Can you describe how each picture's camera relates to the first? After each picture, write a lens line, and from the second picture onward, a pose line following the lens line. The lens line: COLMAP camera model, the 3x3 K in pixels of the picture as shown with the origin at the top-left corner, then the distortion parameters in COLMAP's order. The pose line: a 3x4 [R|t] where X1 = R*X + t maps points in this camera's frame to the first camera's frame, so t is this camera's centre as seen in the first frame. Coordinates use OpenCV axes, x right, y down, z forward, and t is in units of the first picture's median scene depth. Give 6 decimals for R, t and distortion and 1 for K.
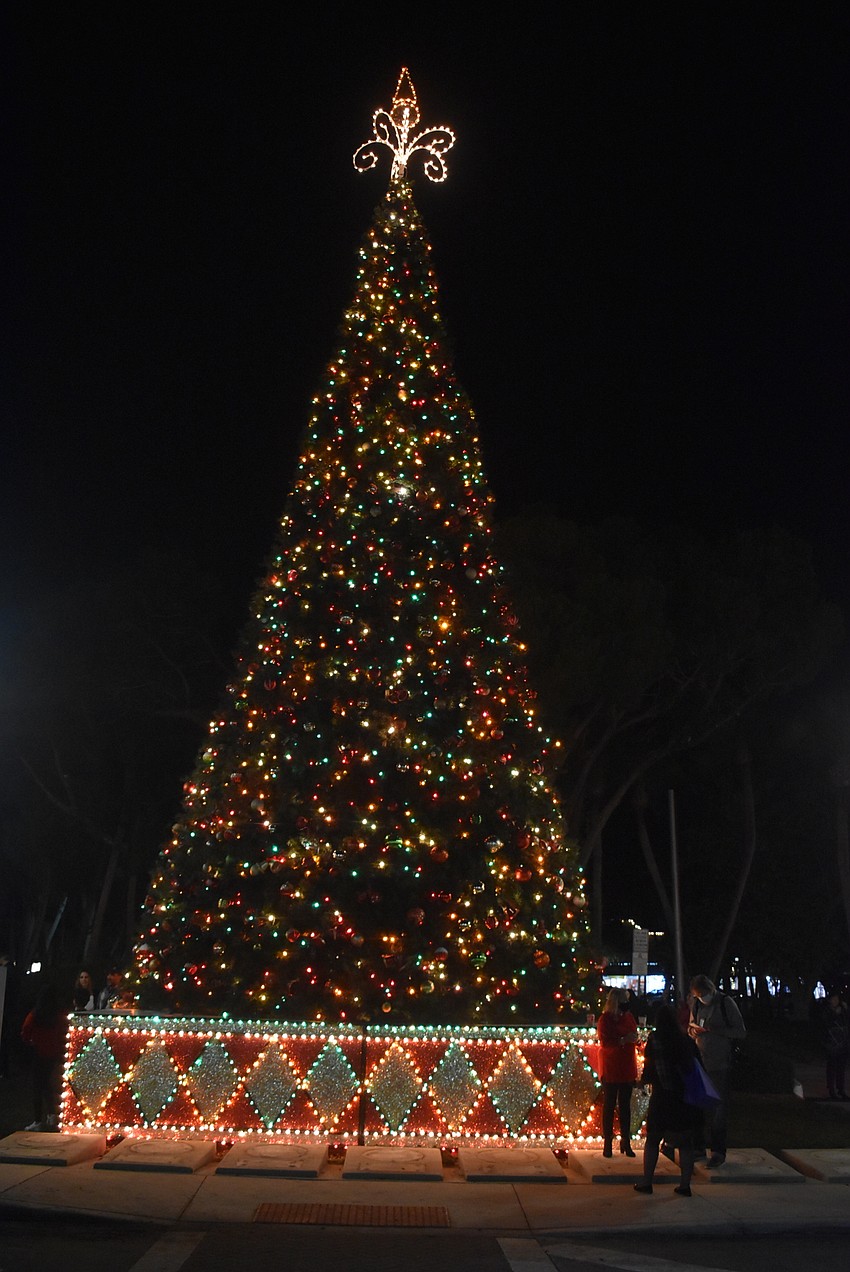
lens RADIAL K [[1298.9, 0, 425.5], [0, 1298.9, 634.8], [0, 0, 1]] dist [-0.050279, 0.000000]
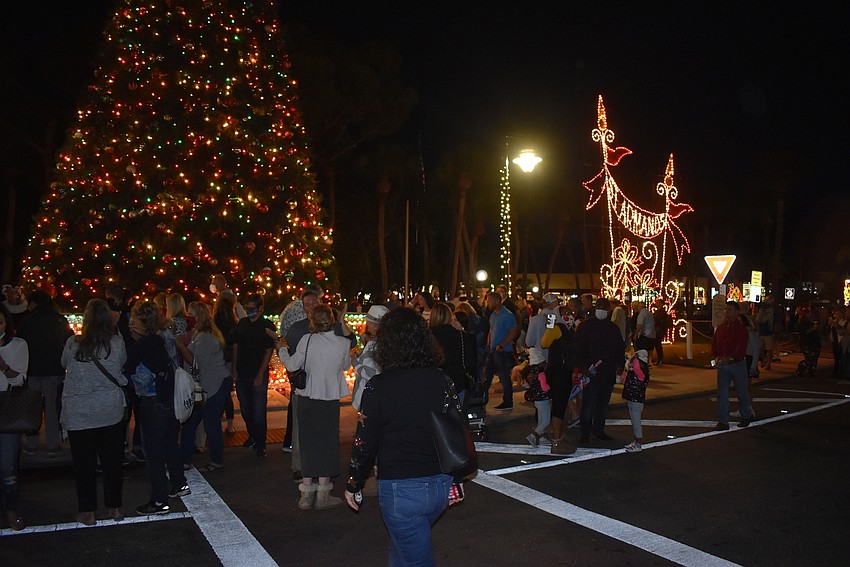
lens RADIAL K [[679.4, 0, 423.9], [0, 679.4, 278.4], [0, 0, 1]] dist [-0.078352, 0.005613]
pose [[0.884564, -0.001600, 0.466416, -0.178751], [-0.106259, 0.973006, 0.204860, 0.060610], [-0.454154, -0.230773, 0.860516, 0.188016]]
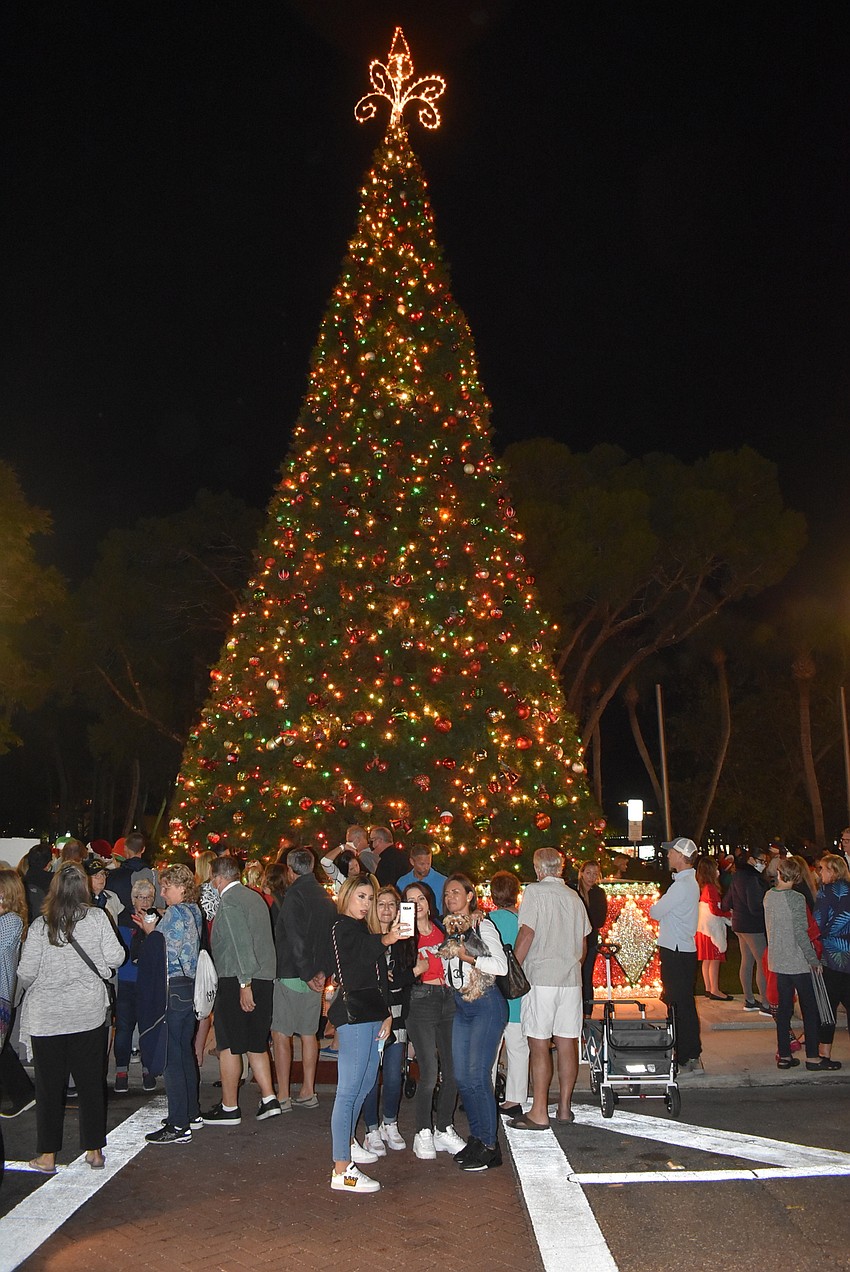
lens RADIAL K [[1016.7, 0, 425.7], [0, 1016.7, 632.8], [0, 0, 1]] dist [-0.078352, 0.005613]
pose [[0.998935, -0.031134, -0.034061, 0.024936], [0.032565, 0.998574, 0.042291, 0.054728], [0.032695, -0.043355, 0.998525, 0.164306]]
